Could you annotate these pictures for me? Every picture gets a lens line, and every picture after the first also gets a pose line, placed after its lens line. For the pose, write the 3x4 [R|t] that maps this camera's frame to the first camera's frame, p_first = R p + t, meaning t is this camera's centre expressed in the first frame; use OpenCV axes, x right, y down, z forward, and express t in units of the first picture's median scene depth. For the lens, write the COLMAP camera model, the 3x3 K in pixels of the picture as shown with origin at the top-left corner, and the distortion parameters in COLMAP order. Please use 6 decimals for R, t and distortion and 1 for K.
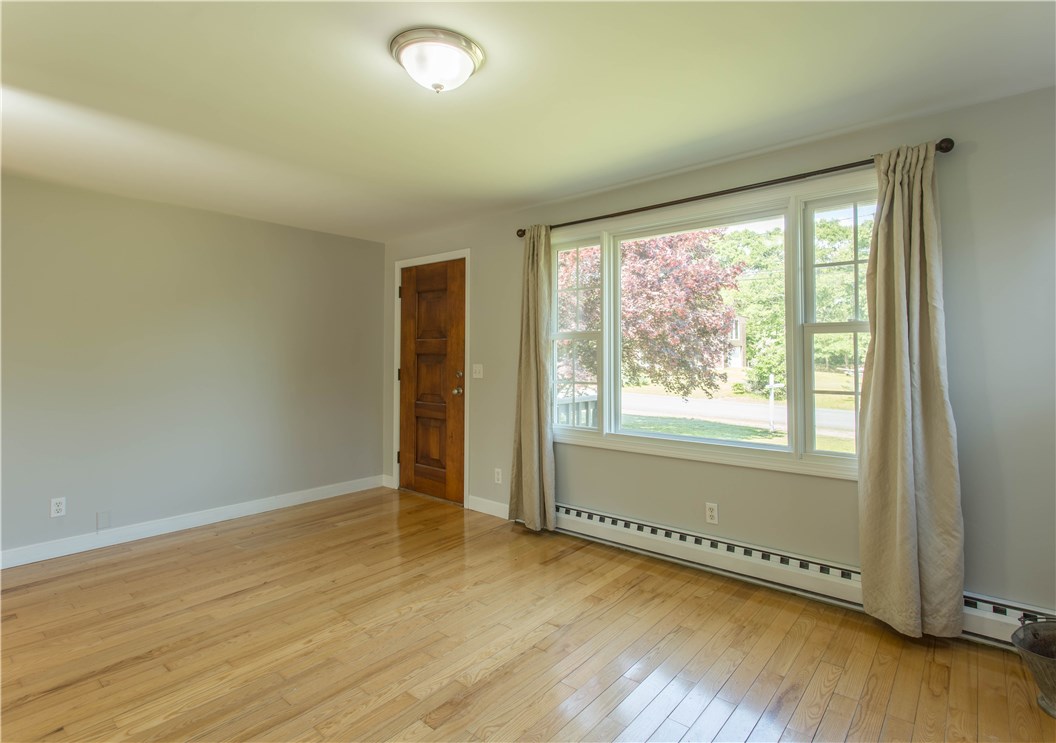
lens RADIAL K [[525.0, 0, 558.0], [0, 525.0, 337.1], [0, 0, 1]] dist [-0.013978, -0.000030]
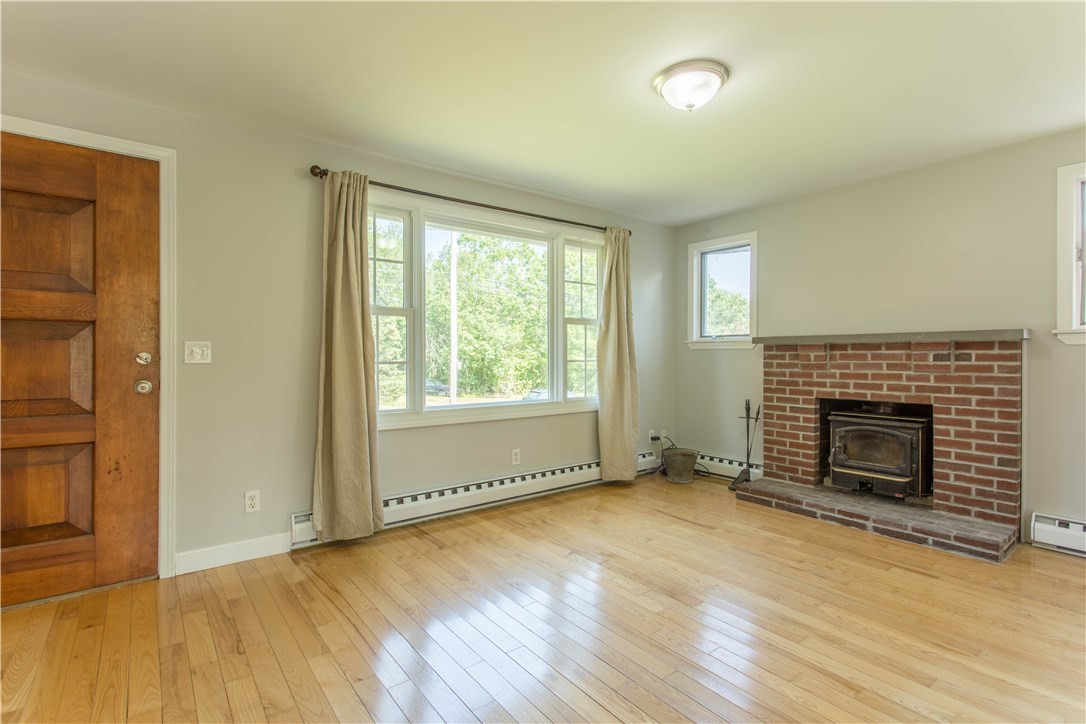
lens RADIAL K [[519.5, 0, 539.4], [0, 519.5, 347.1], [0, 0, 1]] dist [-0.001140, 0.000308]
pose [[0.234863, 0.017672, 0.971868, -0.990065], [-0.035171, 0.999335, -0.009672, 0.075475], [-0.971392, -0.031910, 0.235328, 0.669447]]
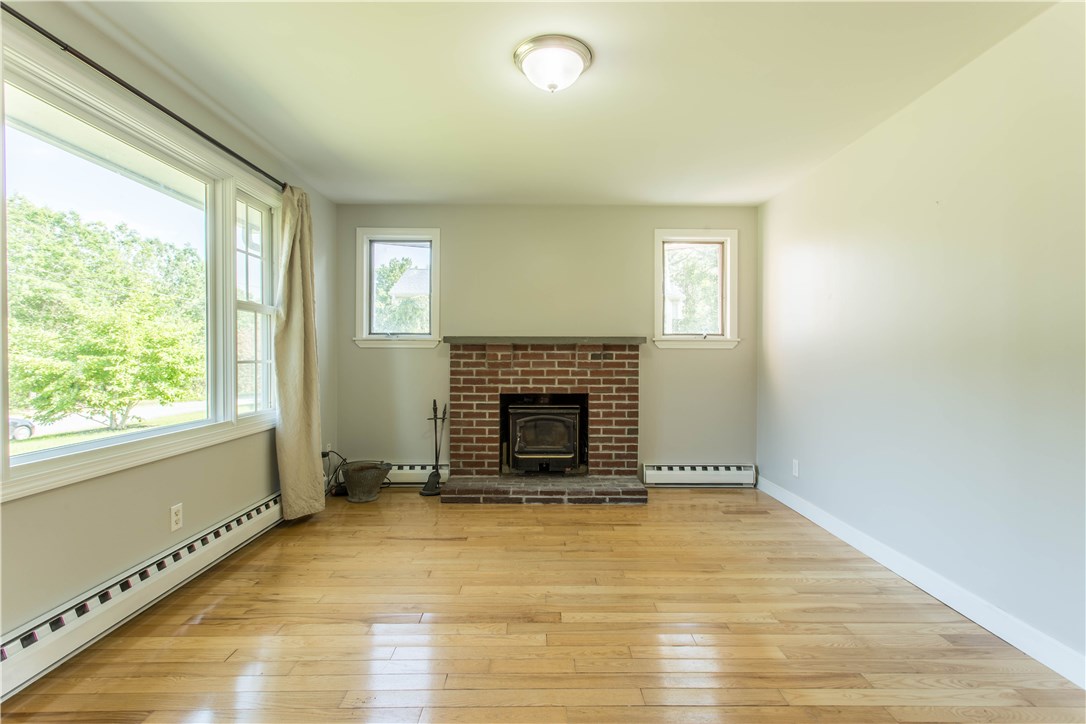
lens RADIAL K [[520.1, 0, 542.5], [0, 520.1, 354.2], [0, 0, 1]] dist [-0.006247, -0.000034]
pose [[-0.642126, 0.001078, 0.766598, -0.715900], [-0.028030, 0.999297, -0.024884, 0.089936], [-0.766087, -0.037466, -0.641645, 1.127532]]
